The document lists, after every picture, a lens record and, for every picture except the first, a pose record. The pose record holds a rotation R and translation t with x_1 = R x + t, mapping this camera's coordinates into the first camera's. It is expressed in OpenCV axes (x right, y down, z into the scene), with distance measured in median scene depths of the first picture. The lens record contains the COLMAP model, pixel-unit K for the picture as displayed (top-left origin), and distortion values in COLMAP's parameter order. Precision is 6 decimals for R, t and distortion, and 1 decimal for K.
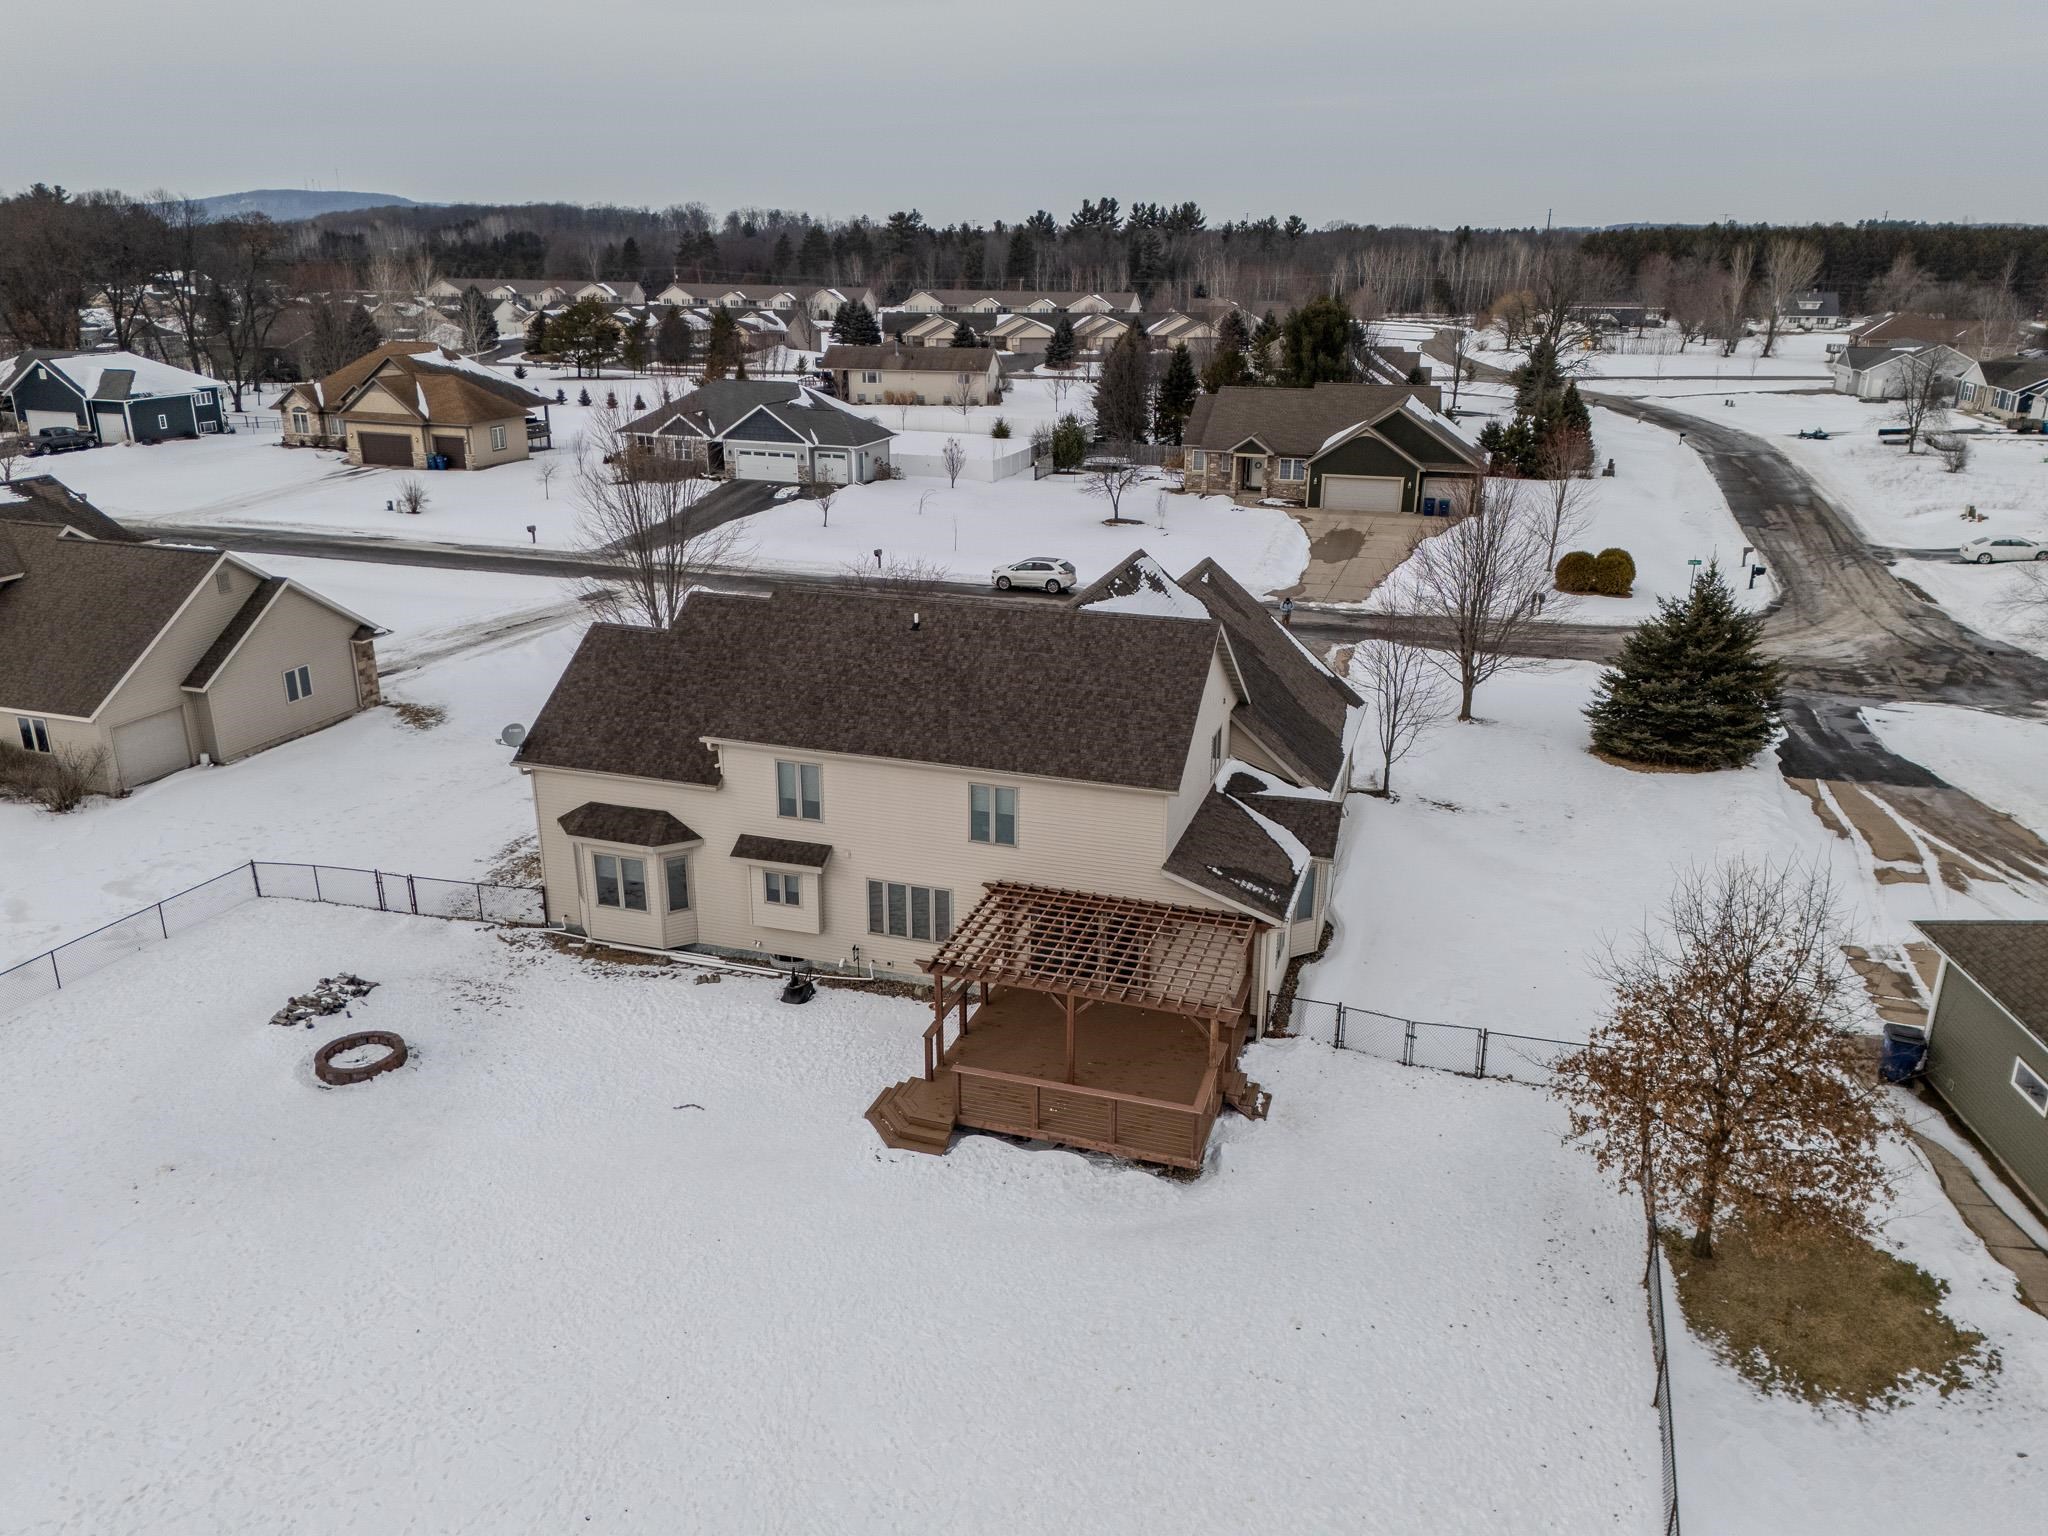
lens RADIAL K [[1496.0, 0, 1025.3], [0, 1496.0, 763.1], [0, 0, 1]] dist [0.086942, -0.090004]
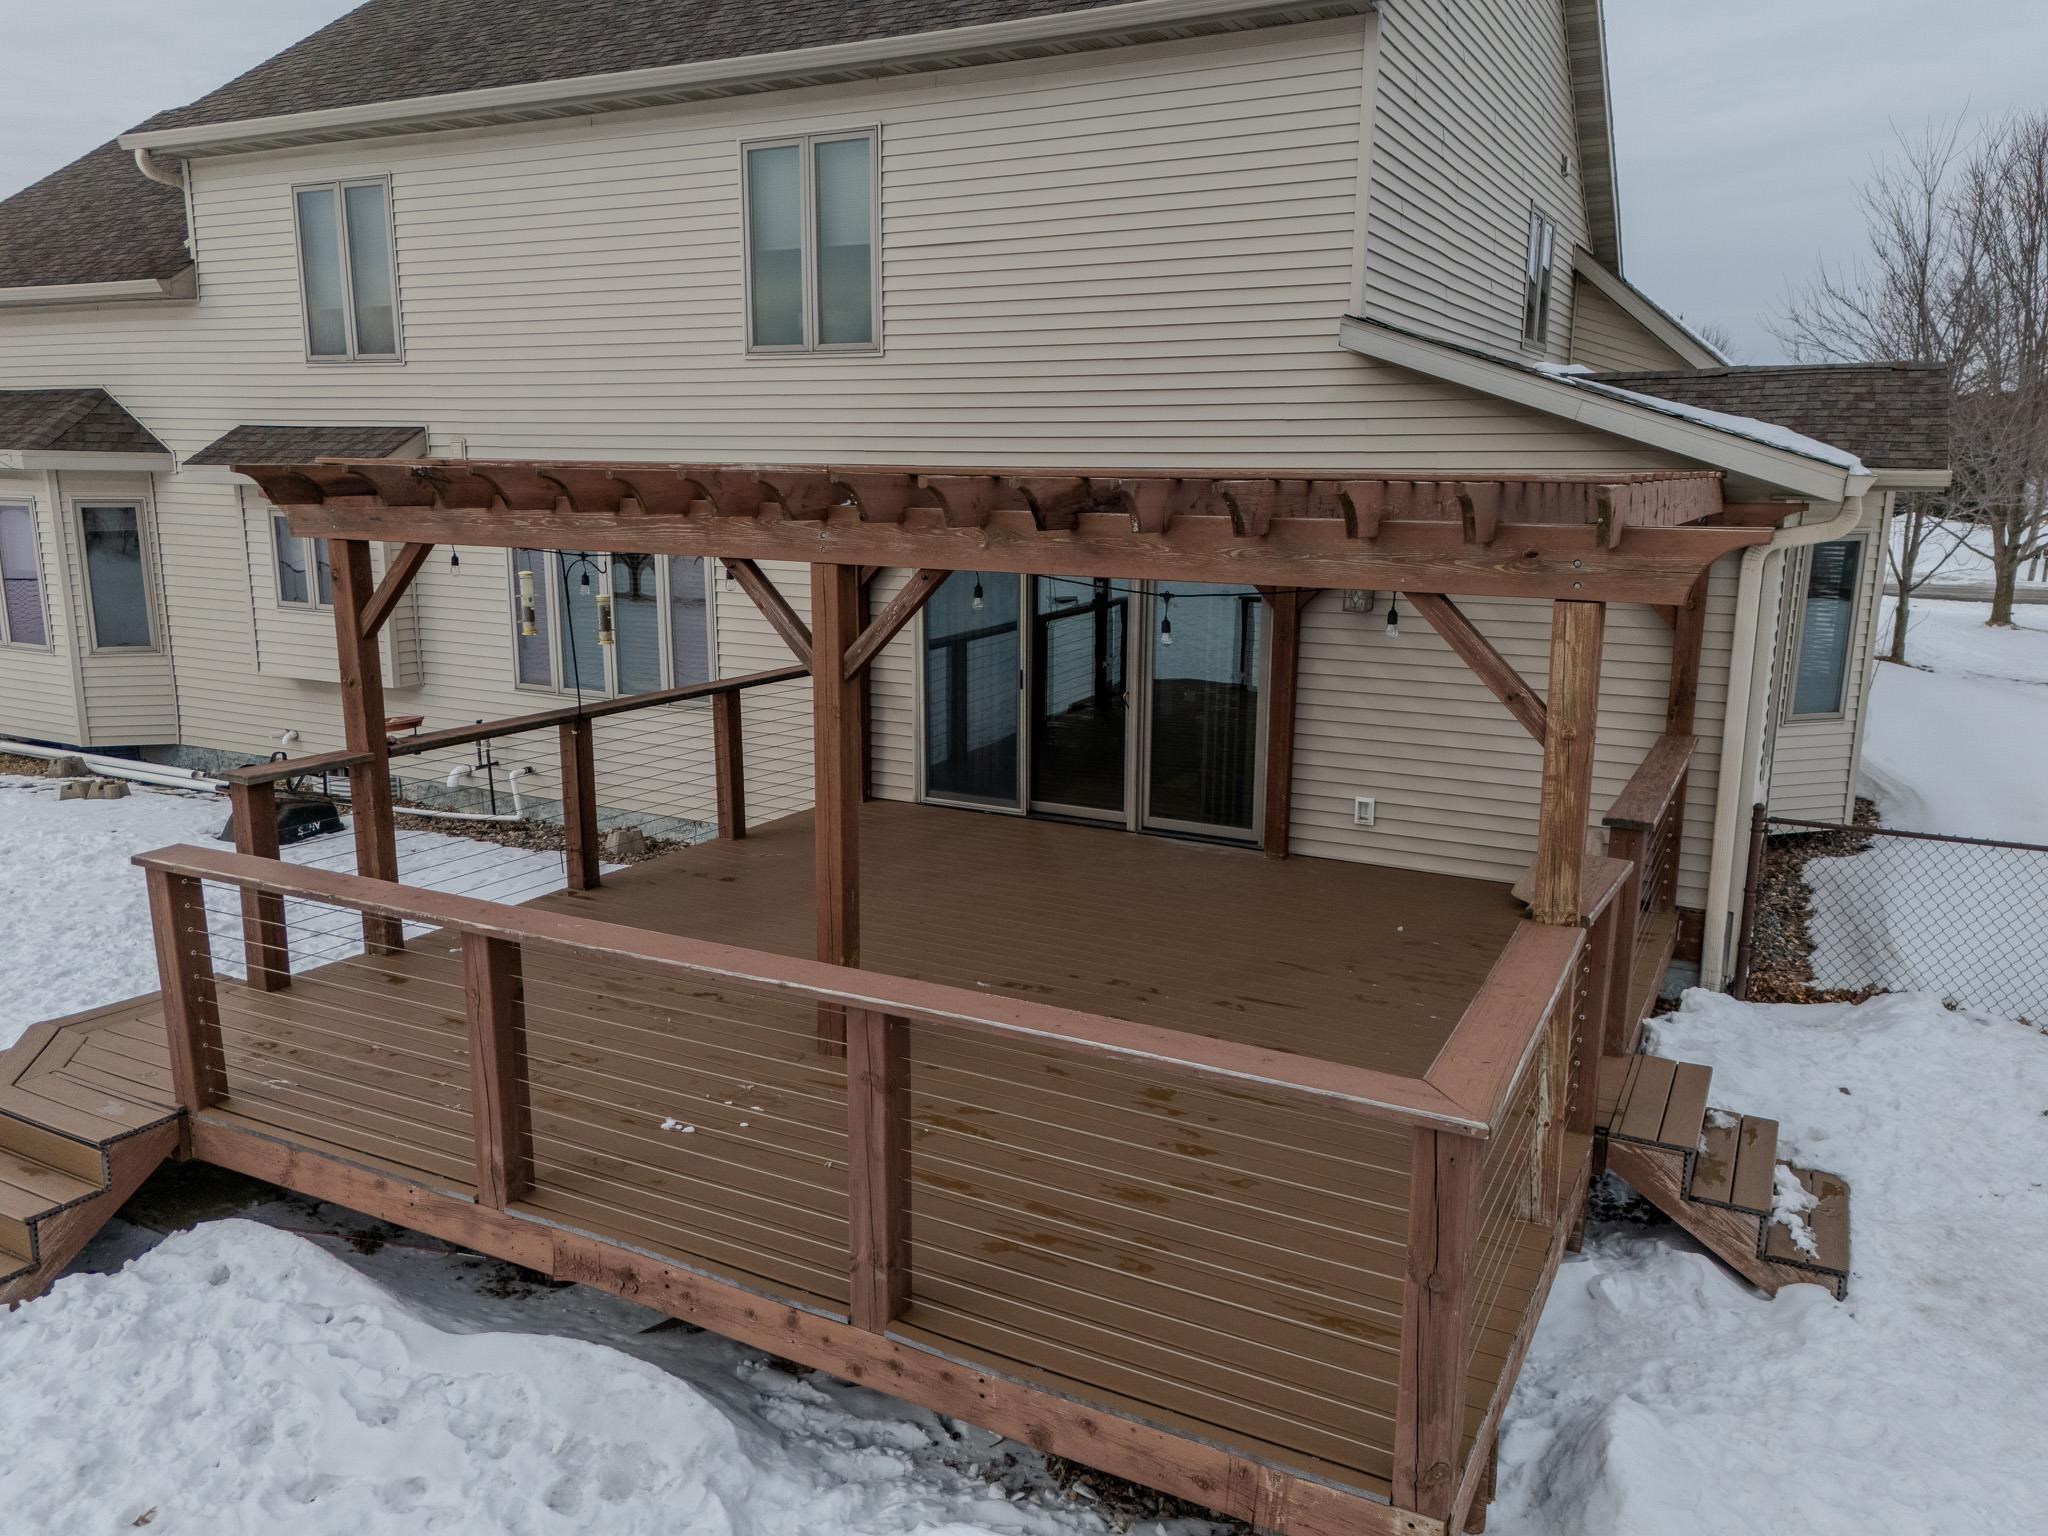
lens RADIAL K [[1522.1, 0, 1024.0], [0, 1522.1, 768.0], [0, 0, 1]] dist [0.067885, -0.090986]
pose [[0.984603, 0.037823, -0.170662, 0.077516], [-0.059520, 0.990512, -0.123868, 0.171638], [0.164358, 0.132119, 0.977513, 0.671797]]
